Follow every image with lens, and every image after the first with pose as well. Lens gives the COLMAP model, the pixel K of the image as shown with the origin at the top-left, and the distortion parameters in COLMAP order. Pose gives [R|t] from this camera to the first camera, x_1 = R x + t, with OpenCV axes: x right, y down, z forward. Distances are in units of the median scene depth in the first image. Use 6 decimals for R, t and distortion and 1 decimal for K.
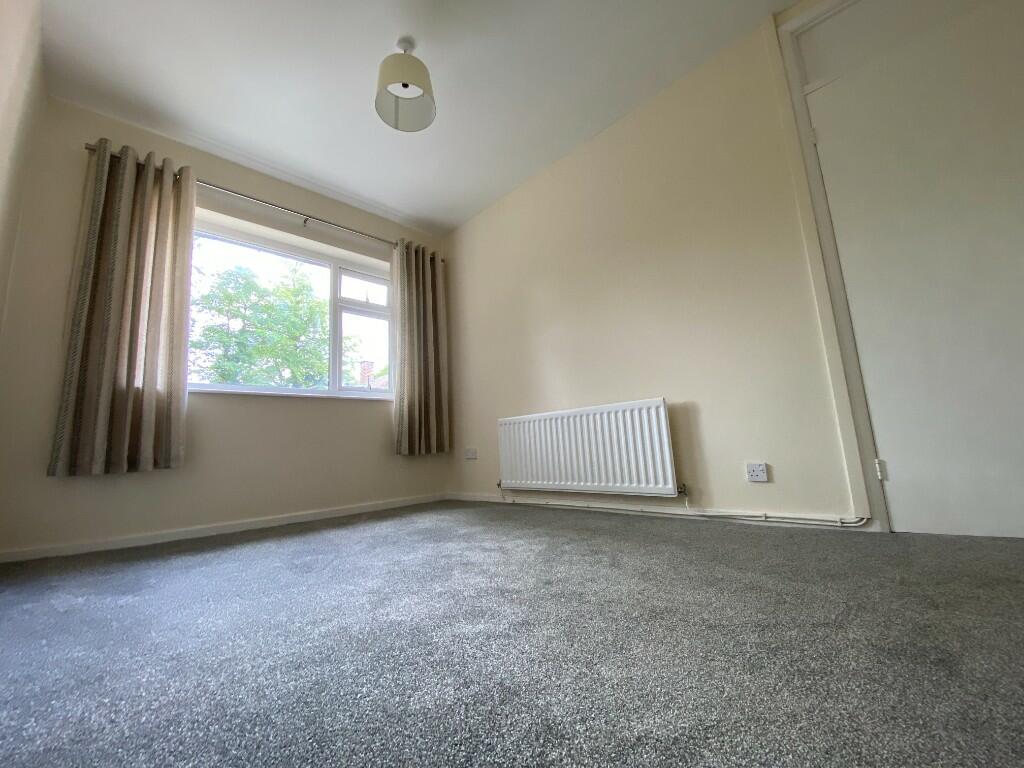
lens RADIAL K [[419.2, 0, 509.9], [0, 419.2, 383.3], [0, 0, 1]] dist [-0.000288, -0.000392]
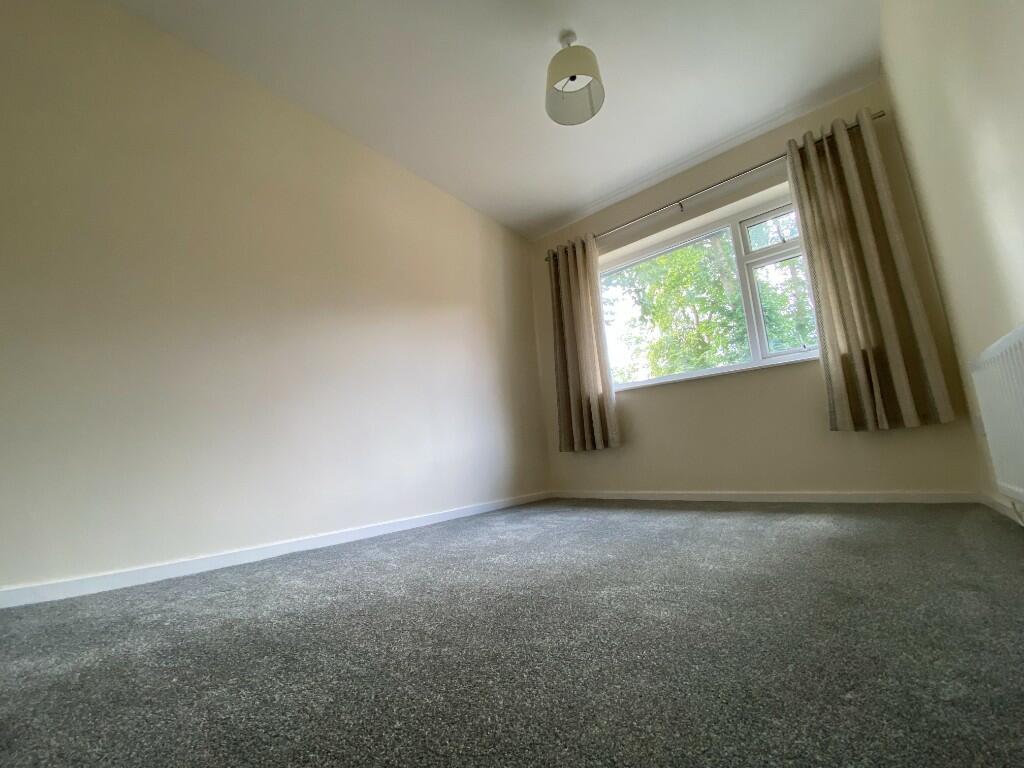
lens RADIAL K [[410.7, 0, 512.6], [0, 410.7, 377.7], [0, 0, 1]] dist [-0.000626, -0.000122]
pose [[0.121375, -0.135162, -0.983361, 0.410479], [0.218406, 0.970043, -0.106373, 0.036823], [0.968280, -0.201861, 0.147259, 0.394881]]
